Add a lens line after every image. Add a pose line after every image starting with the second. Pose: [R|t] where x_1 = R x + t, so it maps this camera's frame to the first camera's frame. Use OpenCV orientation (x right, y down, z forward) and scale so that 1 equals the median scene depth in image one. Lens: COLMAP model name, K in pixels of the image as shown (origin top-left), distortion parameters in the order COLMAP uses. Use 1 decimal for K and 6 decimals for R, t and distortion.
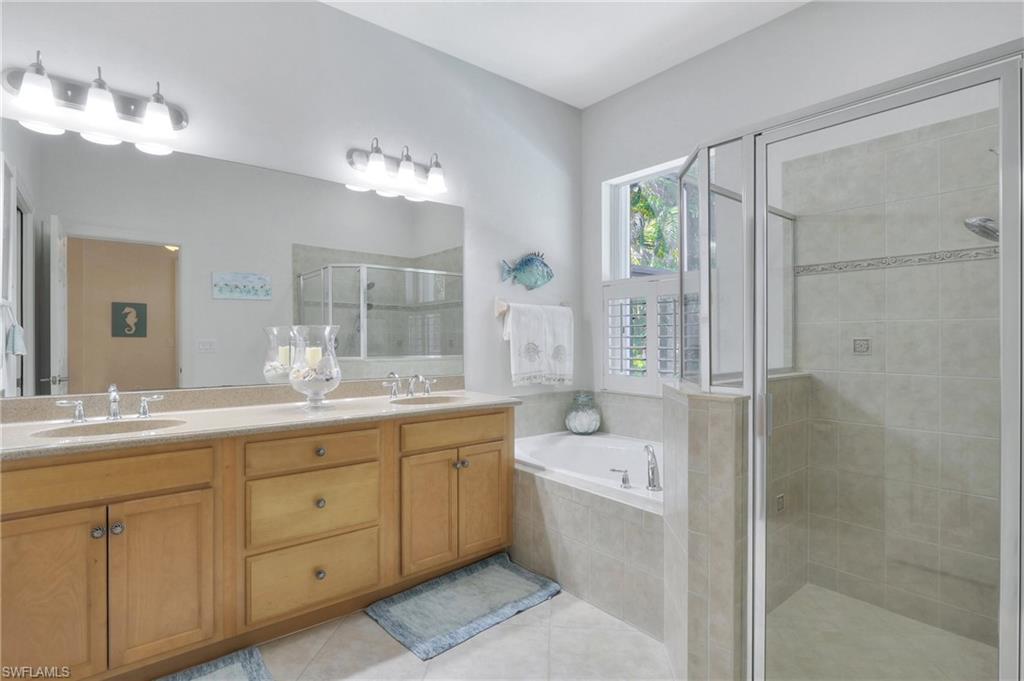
lens RADIAL K [[505.1, 0, 509.2], [0, 505.1, 339.0], [0, 0, 1]] dist [-0.003758, -0.005425]
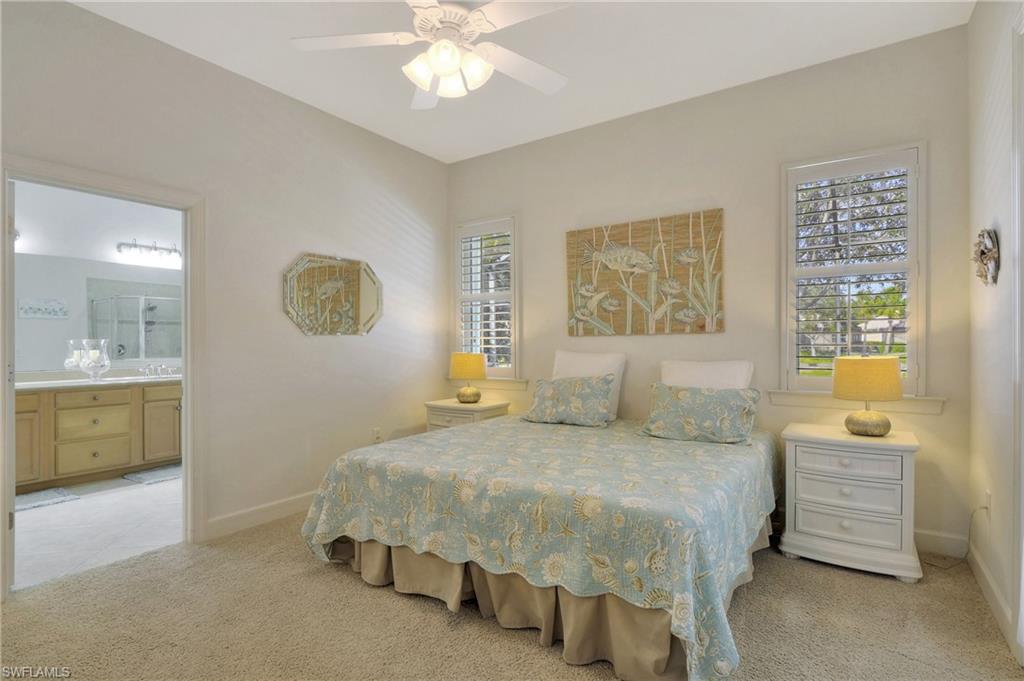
lens RADIAL K [[505.1, 0, 509.2], [0, 505.1, 339.0], [0, 0, 1]] dist [-0.003758, -0.005425]
pose [[0.961110, -0.006238, 0.276095, 0.607250], [0.008789, 0.999929, -0.008006, 0.002137], [-0.276025, 0.010121, 0.961097, -1.289599]]
